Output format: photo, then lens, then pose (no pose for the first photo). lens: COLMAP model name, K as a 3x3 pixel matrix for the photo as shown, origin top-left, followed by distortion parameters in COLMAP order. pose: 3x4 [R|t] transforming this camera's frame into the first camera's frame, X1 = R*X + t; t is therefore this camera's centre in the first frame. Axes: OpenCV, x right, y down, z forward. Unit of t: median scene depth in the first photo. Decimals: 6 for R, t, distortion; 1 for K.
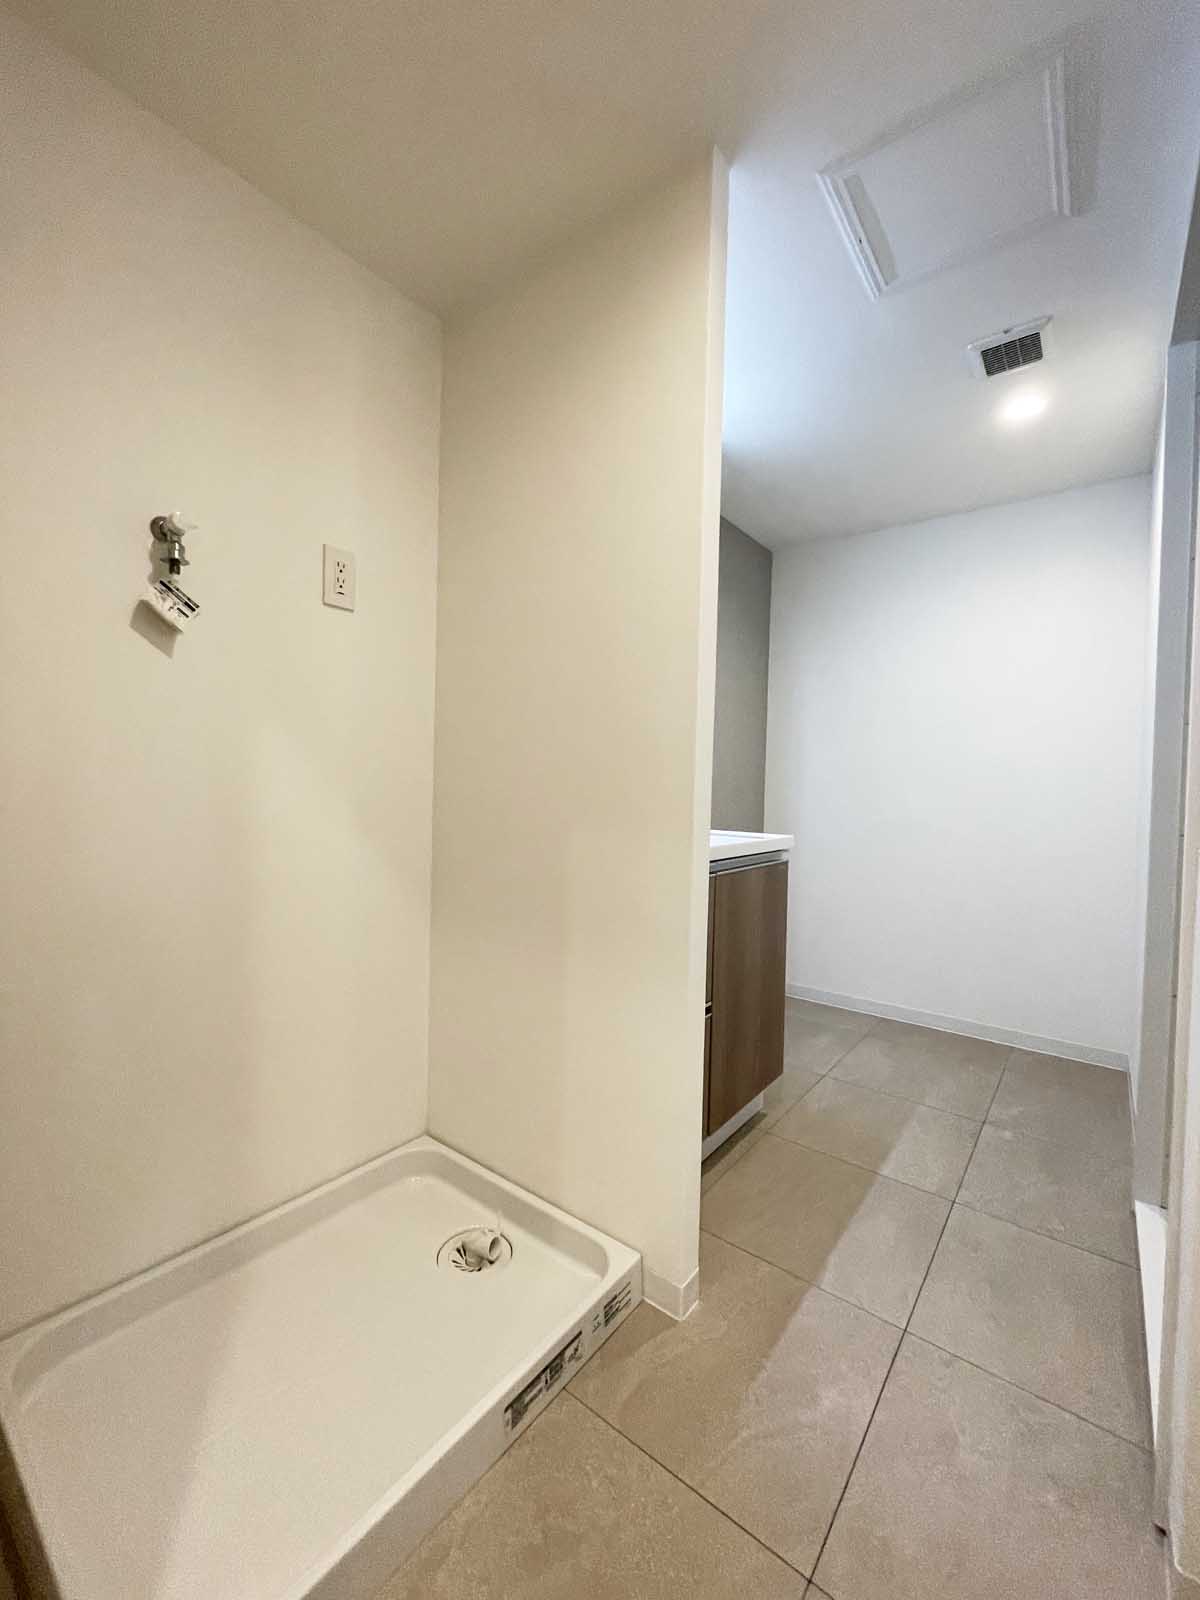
lens RADIAL K [[646.1, 0, 600.0], [0, 646.1, 800.0], [0, 0, 1]] dist [-0.003021, -0.000035]
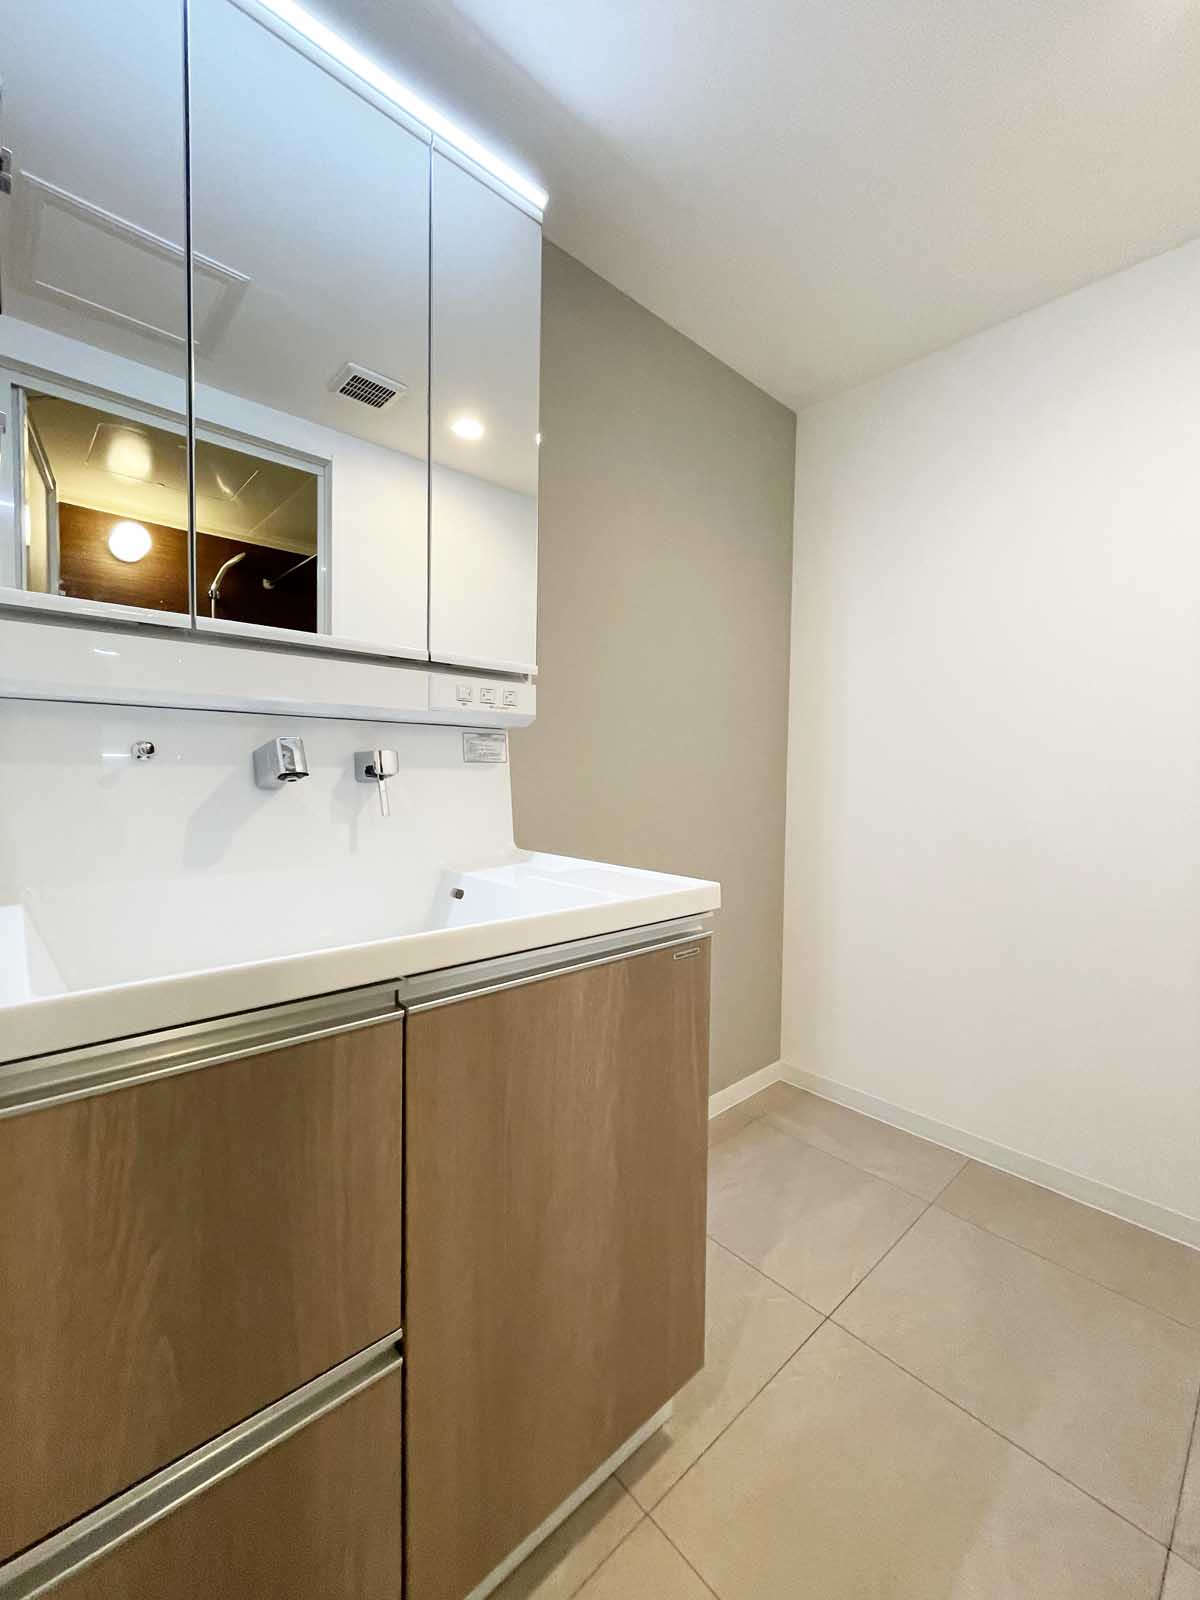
lens RADIAL K [[646.1, 0, 600.0], [0, 646.1, 800.0], [0, 0, 1]] dist [-0.003021, -0.000035]
pose [[0.980906, -0.026958, -0.192606, 0.306028], [0.032900, 0.999074, 0.027722, -0.025982], [0.191680, -0.033529, 0.980885, 0.504216]]
